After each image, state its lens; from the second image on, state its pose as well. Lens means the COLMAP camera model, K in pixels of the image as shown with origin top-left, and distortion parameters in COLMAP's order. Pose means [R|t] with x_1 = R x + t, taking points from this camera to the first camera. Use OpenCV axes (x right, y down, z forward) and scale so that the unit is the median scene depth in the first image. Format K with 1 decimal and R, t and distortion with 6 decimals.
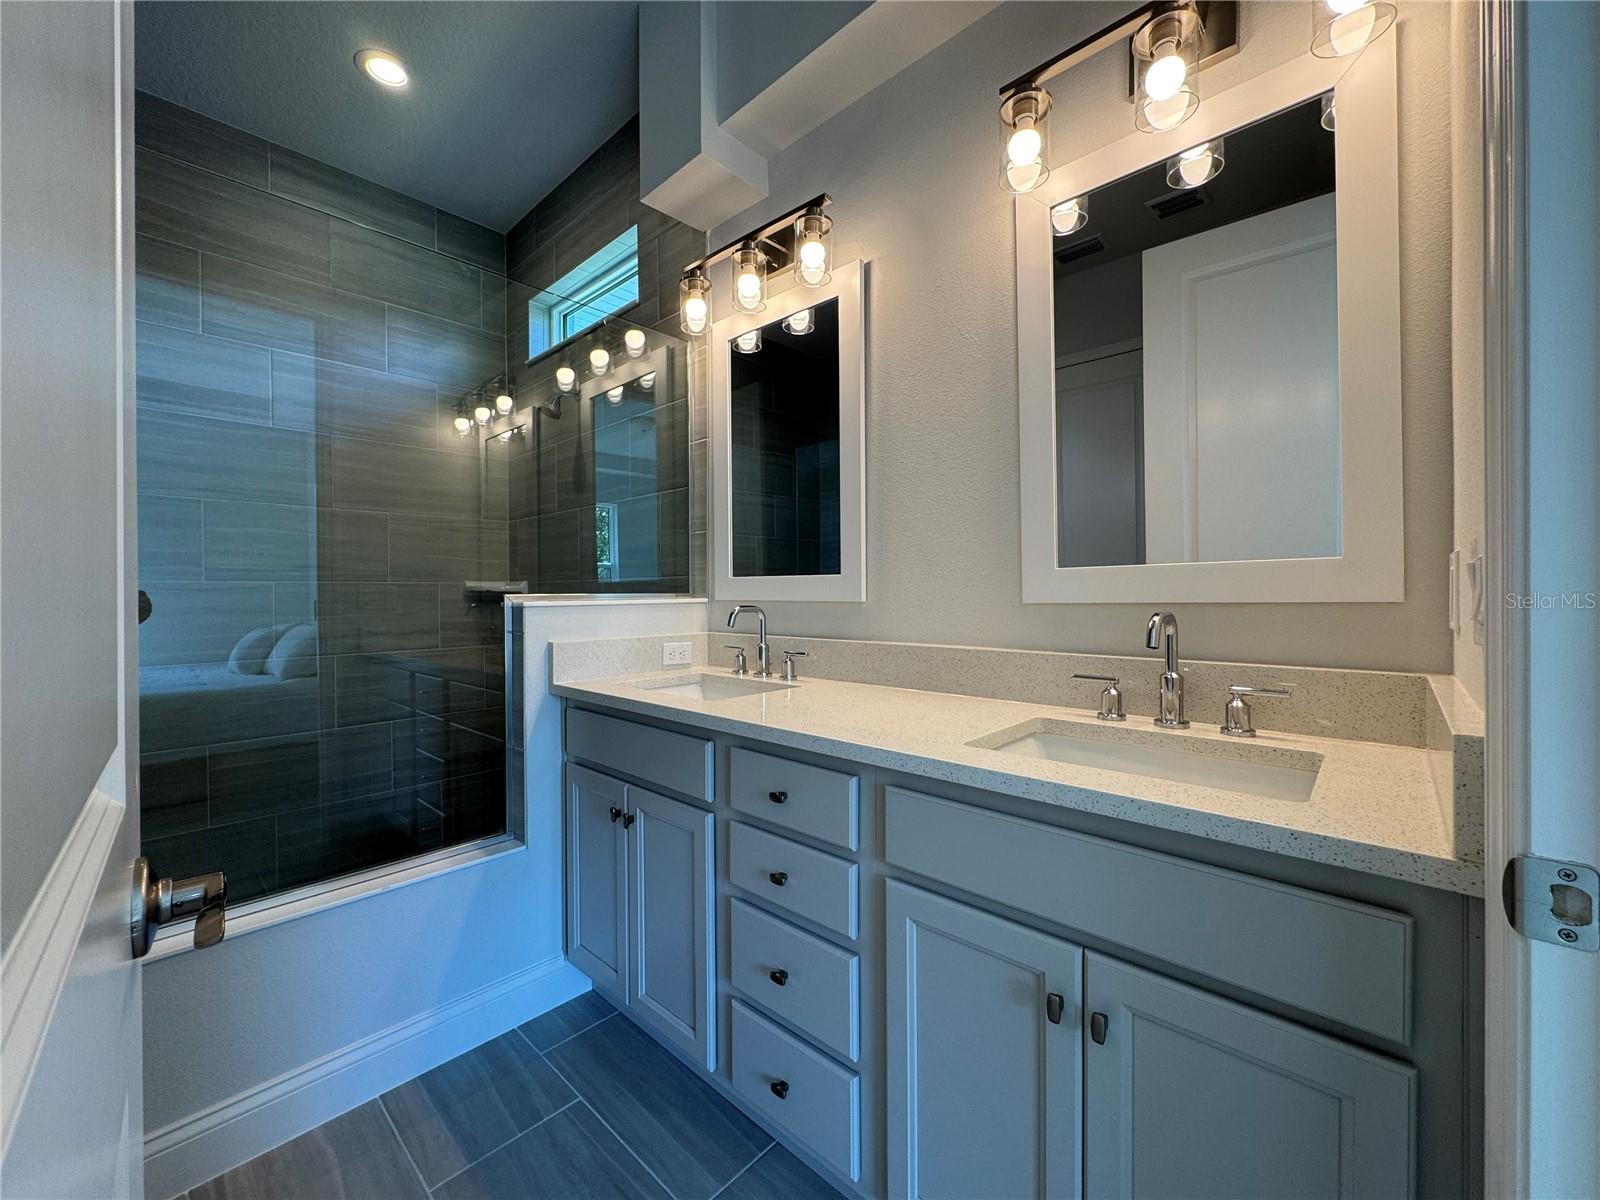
lens RADIAL K [[640.1, 0, 792.5], [0, 640.1, 599.4], [0, 0, 1]] dist [0.000780, 0.000139]
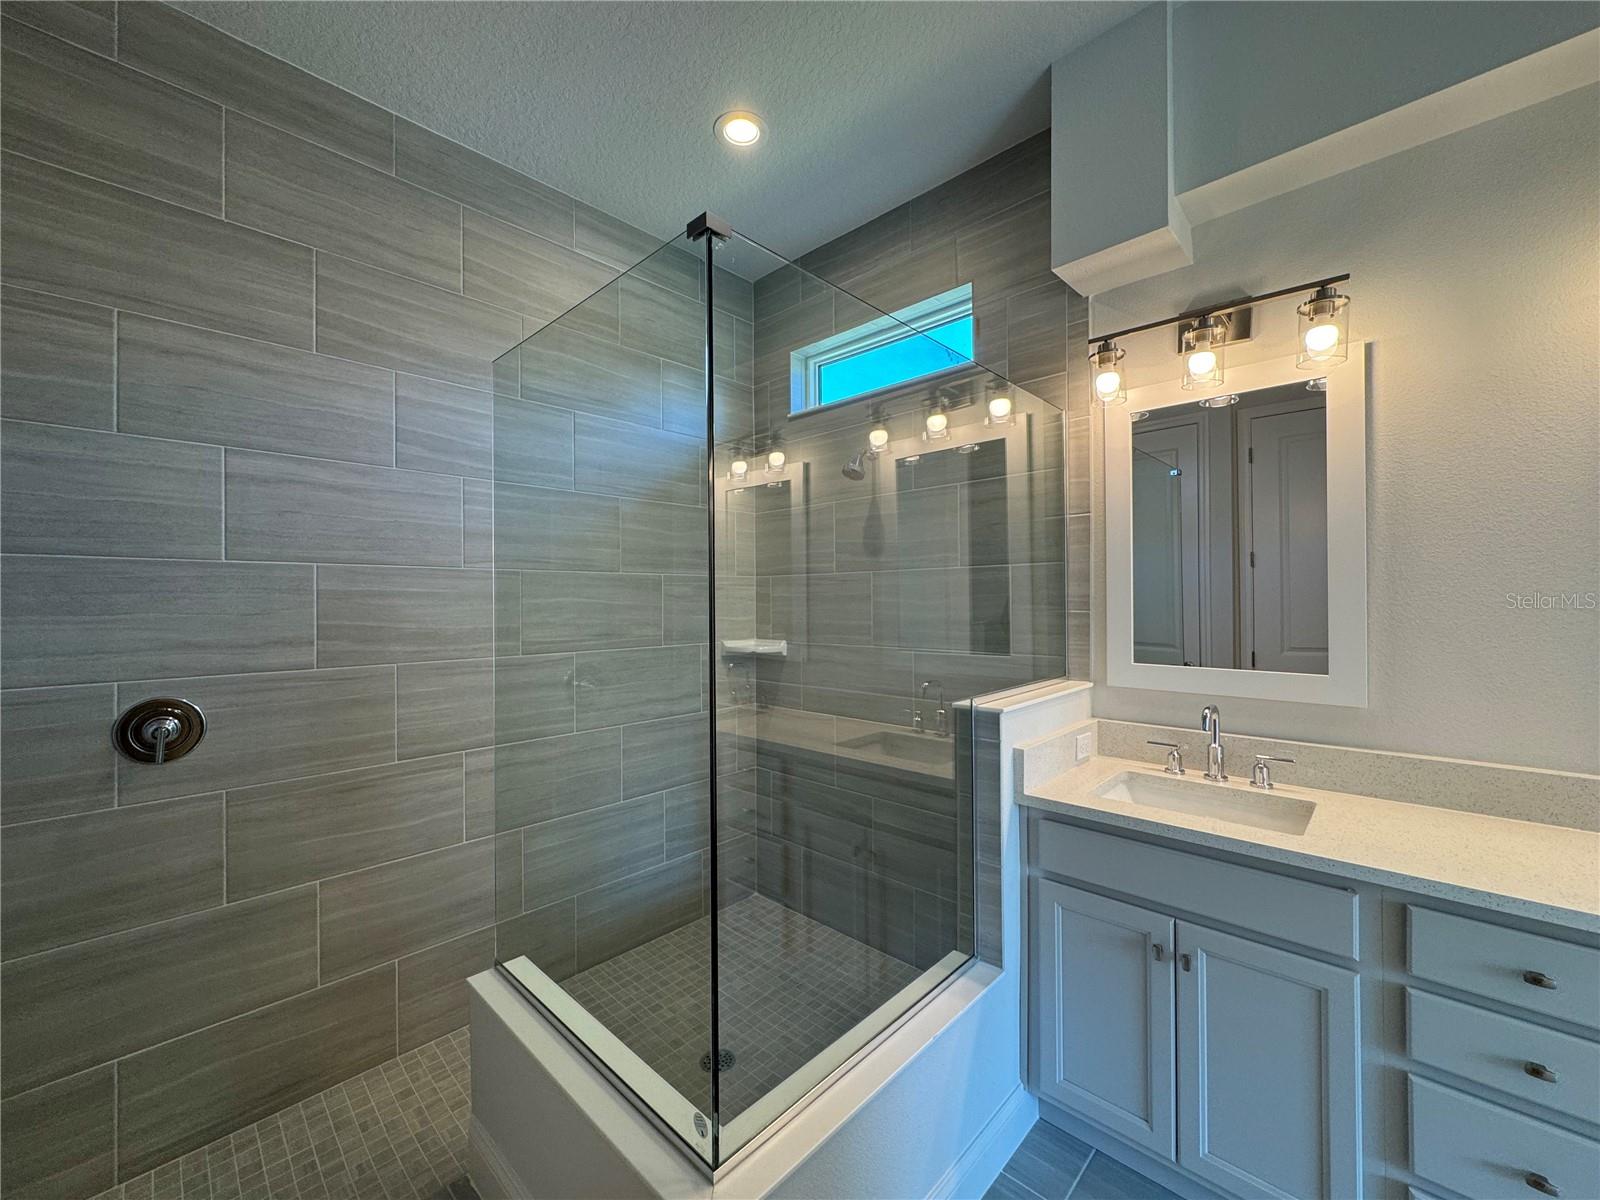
lens RADIAL K [[640.1, 0, 807.4], [0, 640.1, 598.5], [0, 0, 1]] dist [0.000780, 0.000139]
pose [[0.999984, -0.003046, -0.004839, -0.538207], [0.002974, 0.999887, -0.014723, -0.110289], [0.004884, 0.014709, 0.999880, 0.048359]]
